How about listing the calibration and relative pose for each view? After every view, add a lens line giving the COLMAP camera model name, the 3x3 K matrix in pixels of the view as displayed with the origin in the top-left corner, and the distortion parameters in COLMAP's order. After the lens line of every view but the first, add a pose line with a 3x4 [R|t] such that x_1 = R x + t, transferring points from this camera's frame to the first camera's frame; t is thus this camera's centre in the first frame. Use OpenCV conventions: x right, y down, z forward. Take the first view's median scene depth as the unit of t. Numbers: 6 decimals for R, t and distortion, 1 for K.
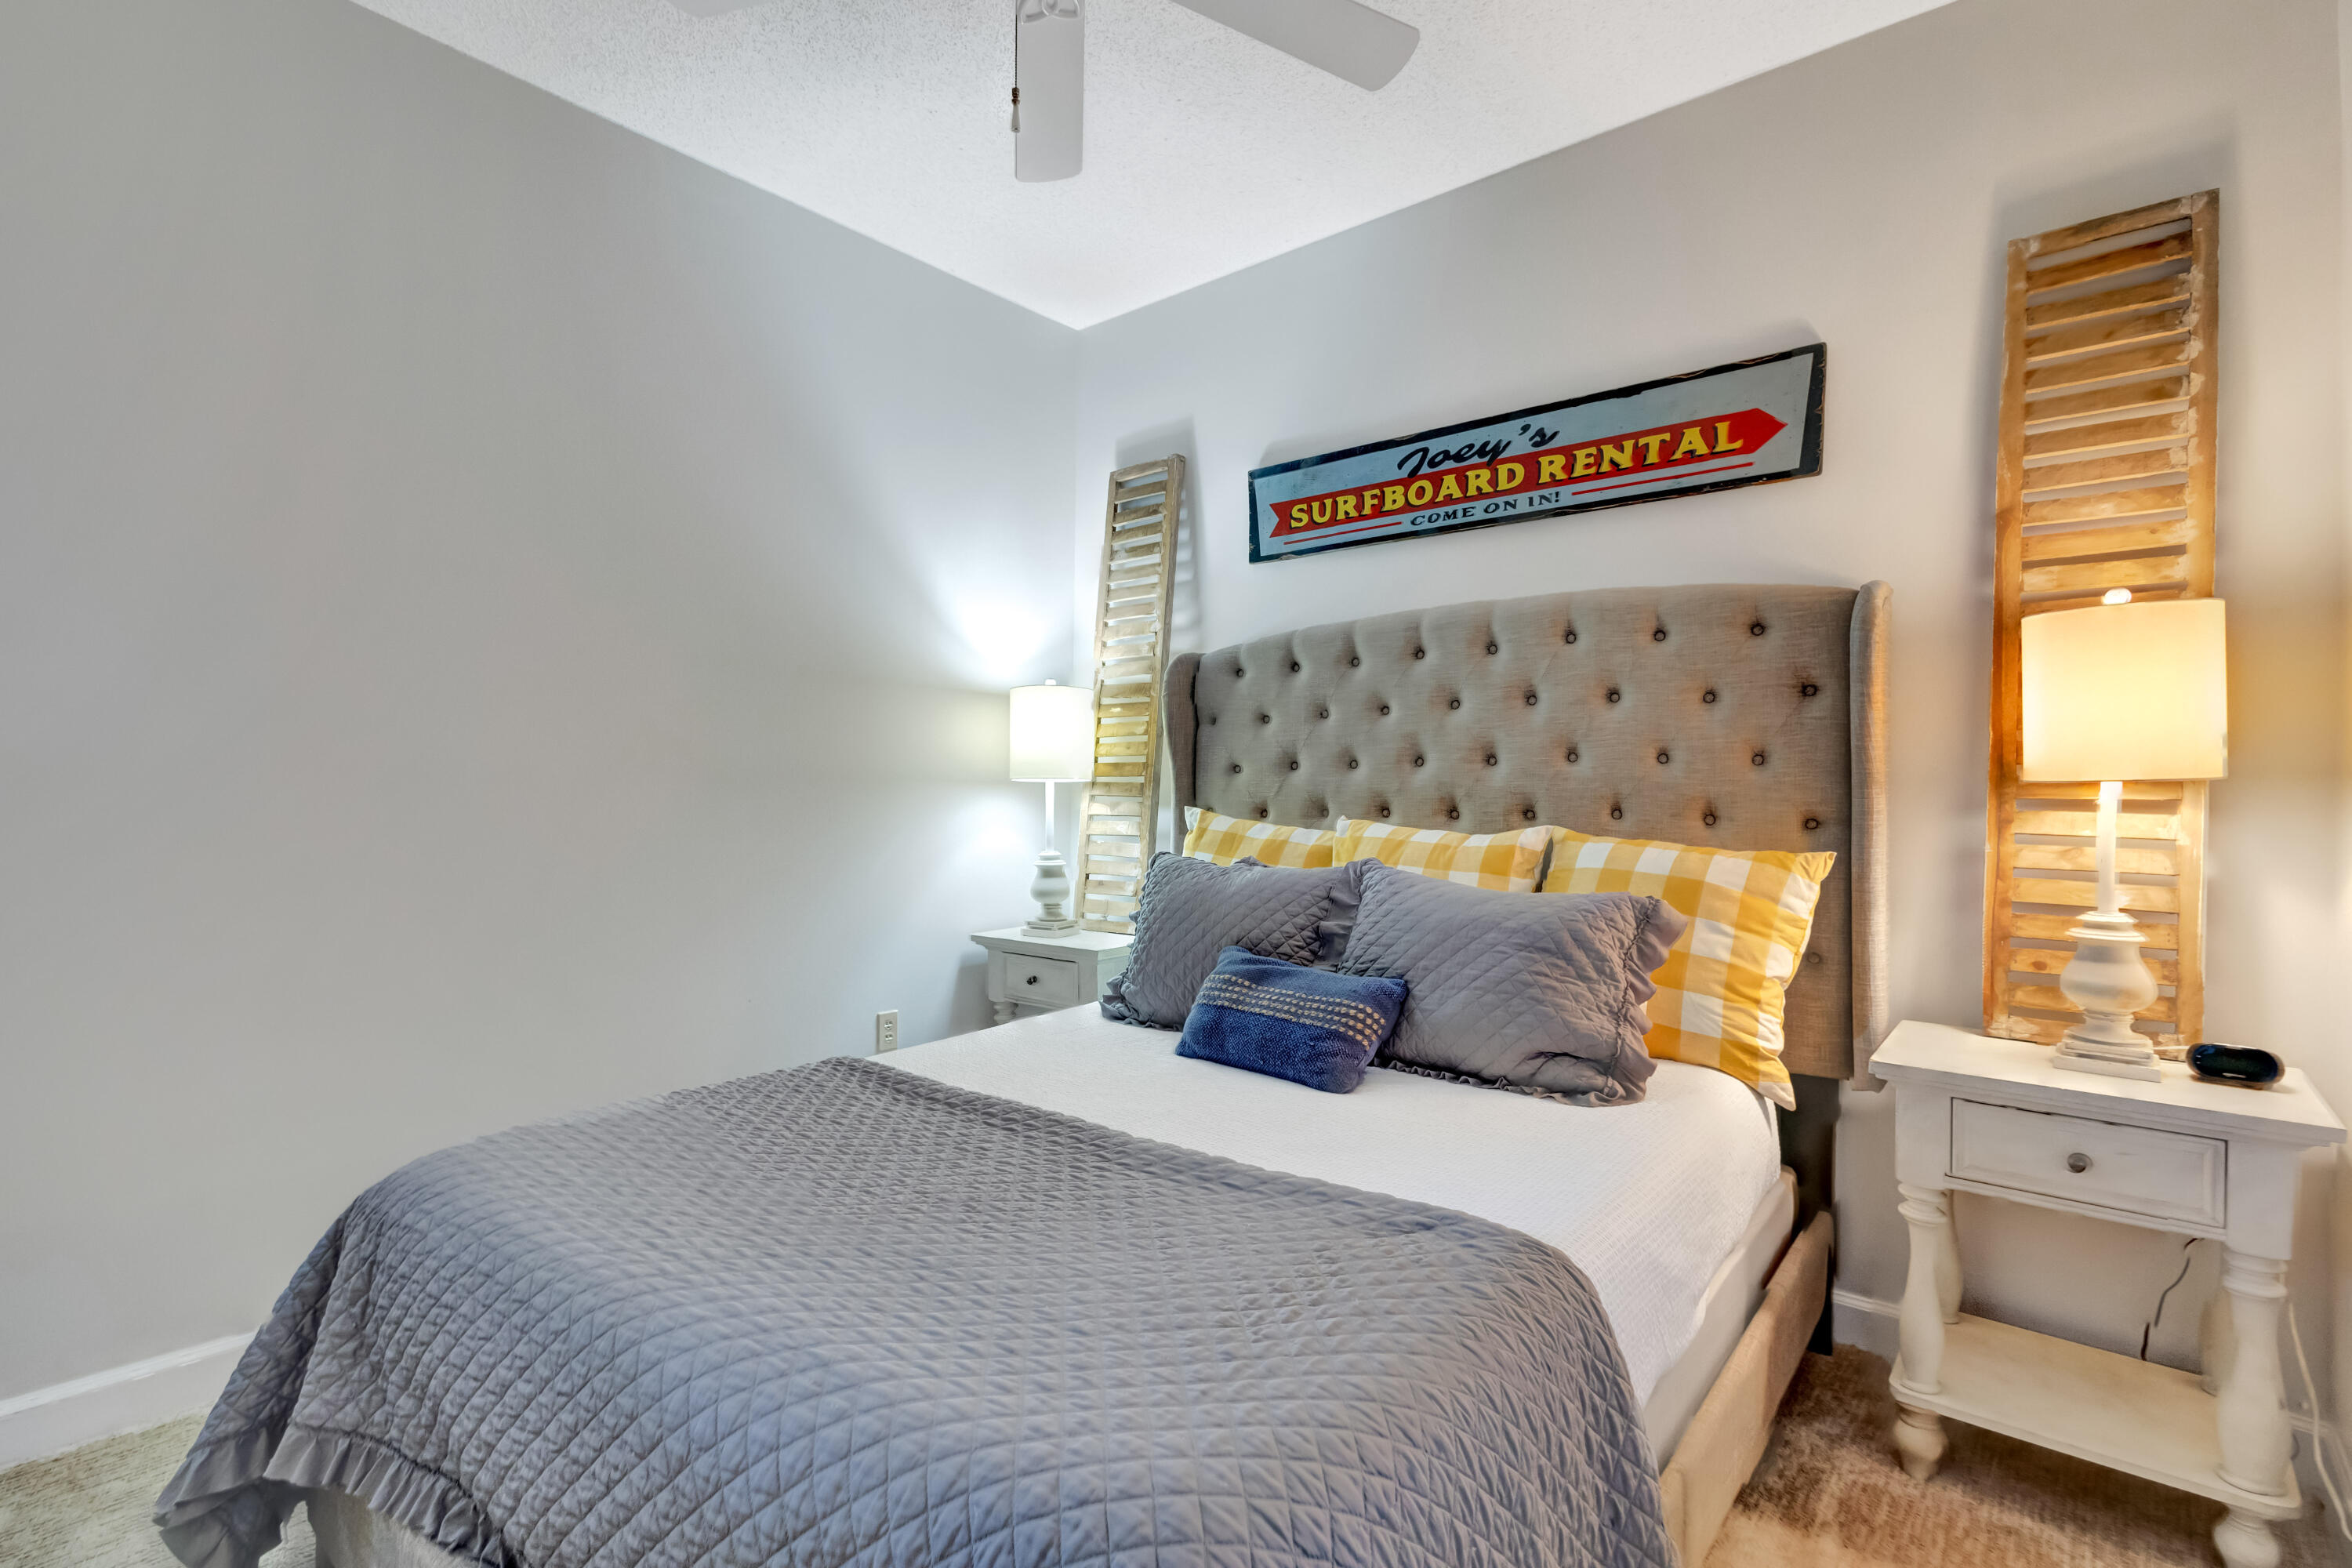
lens RADIAL K [[1140.3, 0, 1176.0], [0, 1140.3, 784.0], [0, 0, 1]] dist [0.009282, 0.000992]
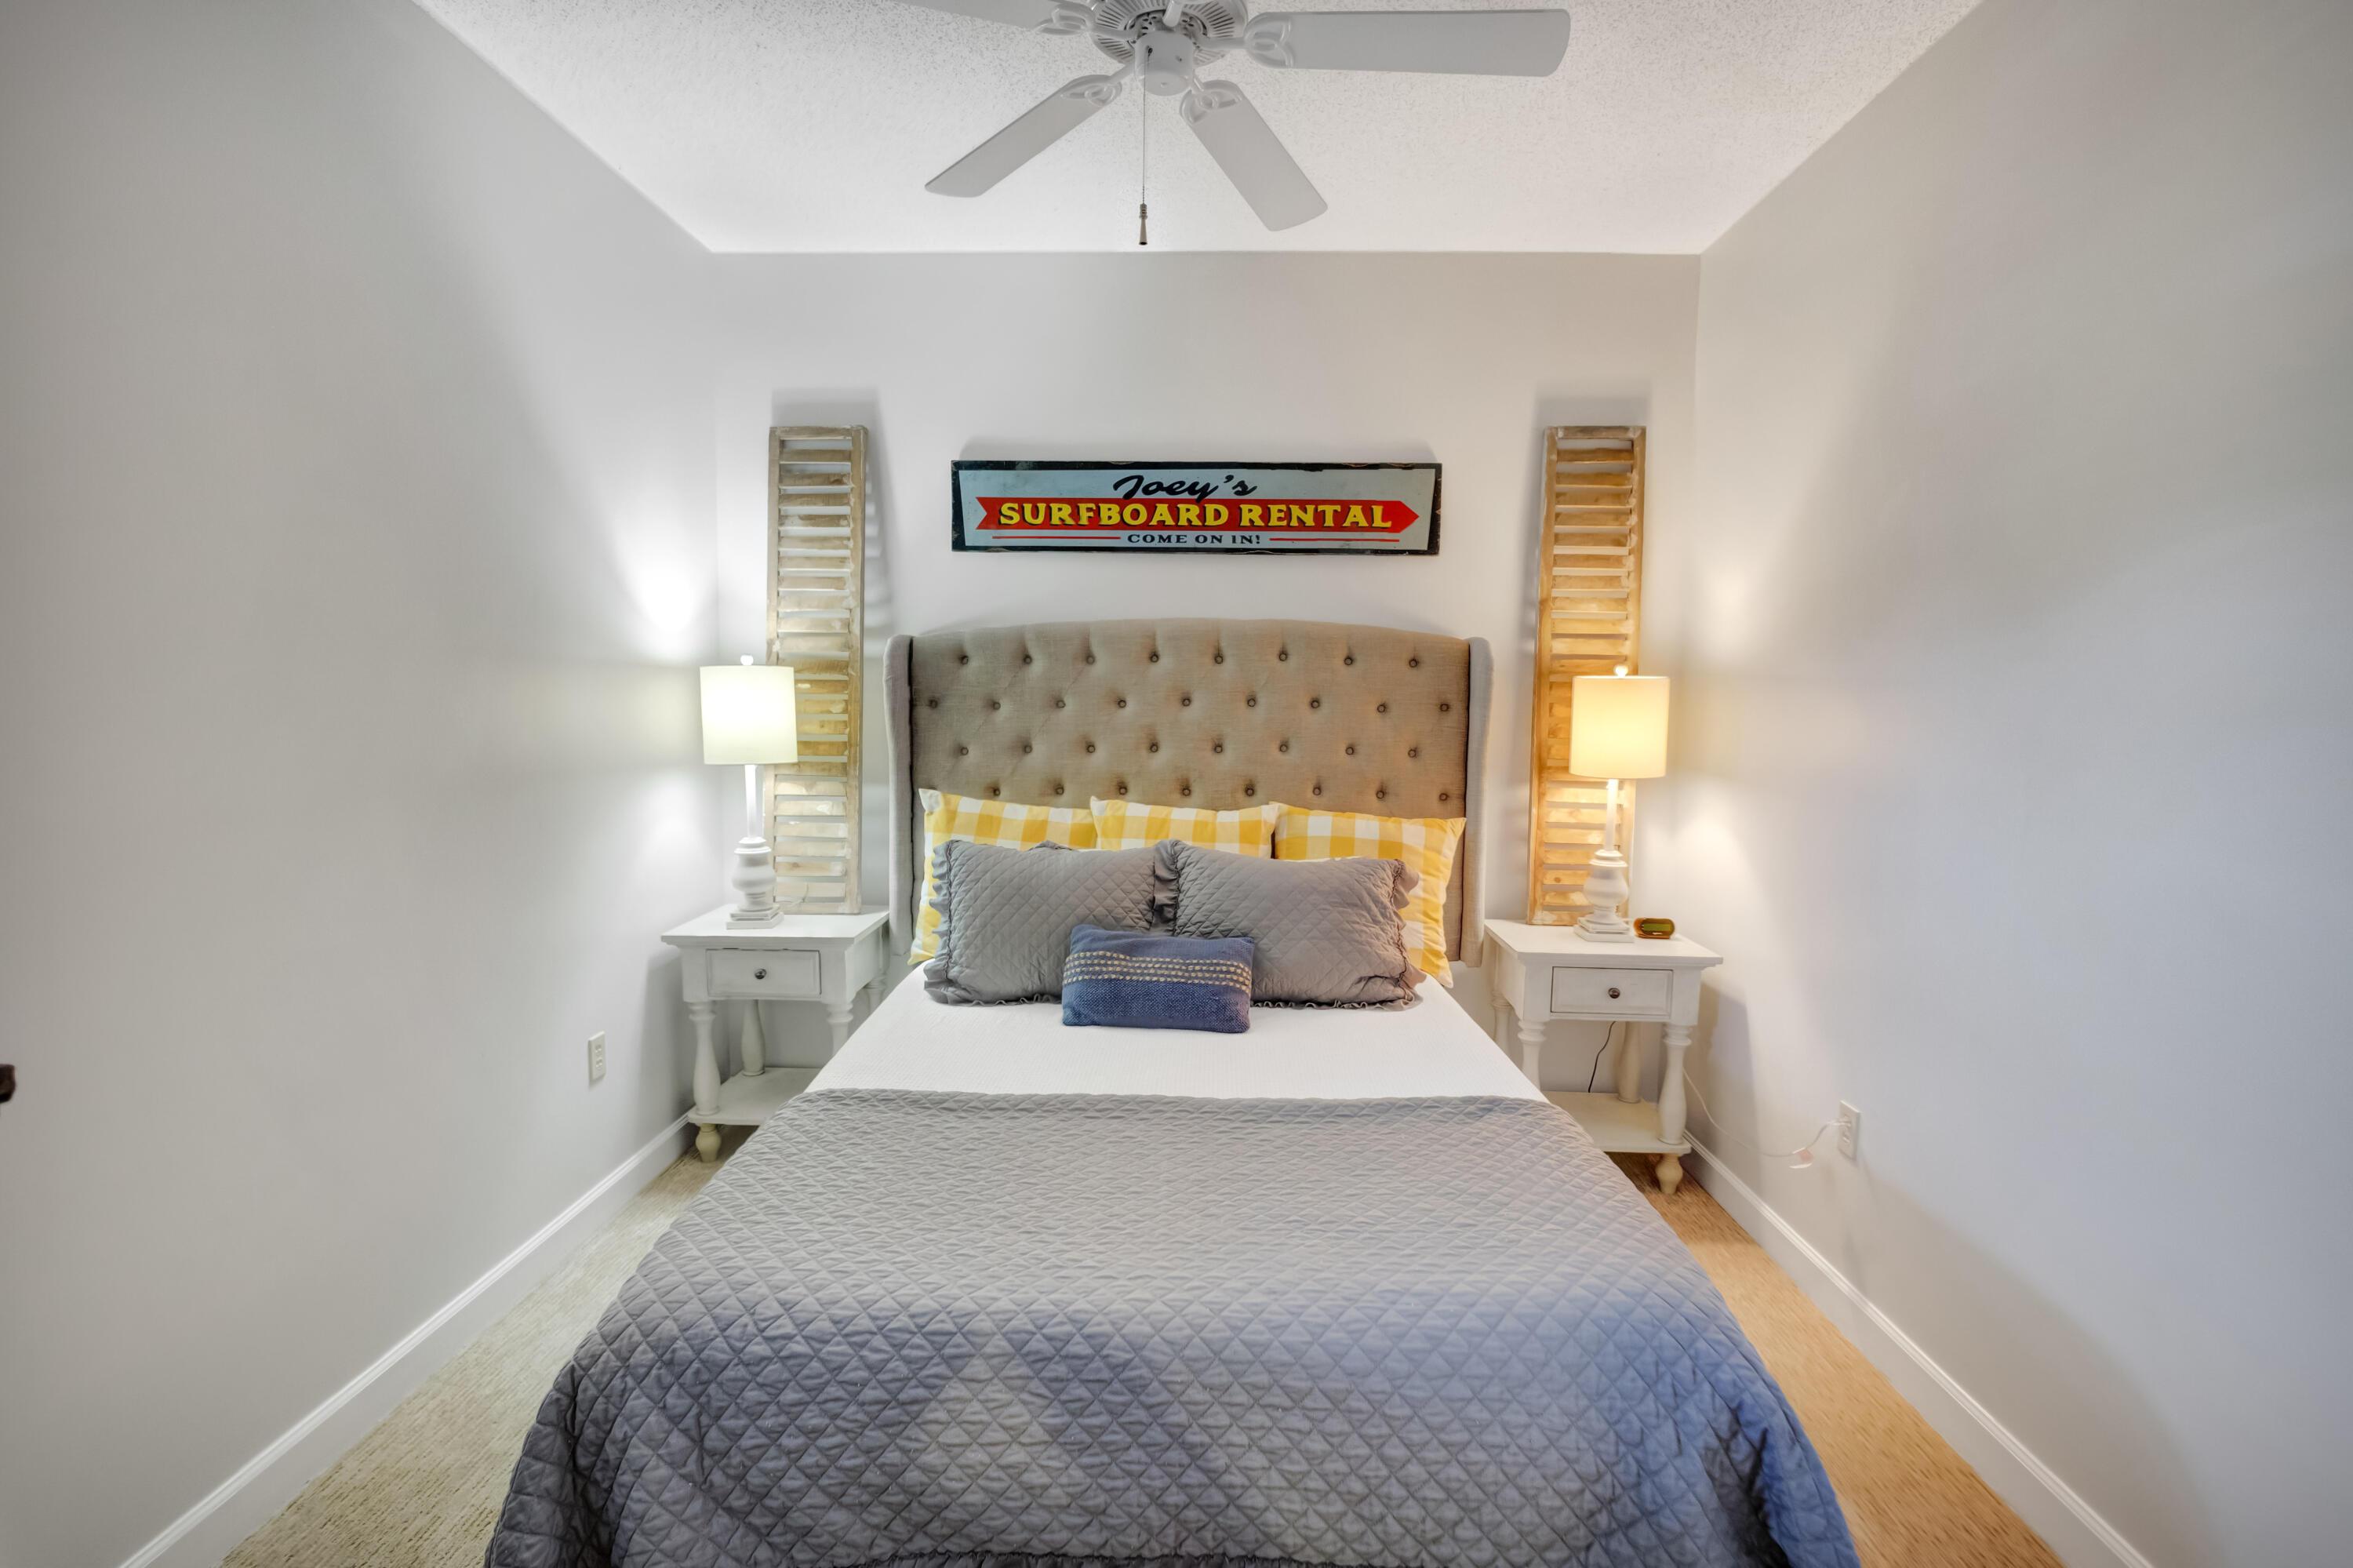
lens RADIAL K [[1140.8, 0, 1176.5], [0, 1140.8, 784.0], [0, 0, 1]] dist [0.009282, 0.000992]
pose [[0.772930, -0.048595, 0.632627, -0.546035], [-0.011529, 0.995822, 0.090580, -0.094627], [-0.634386, -0.077306, 0.769141, 0.061516]]
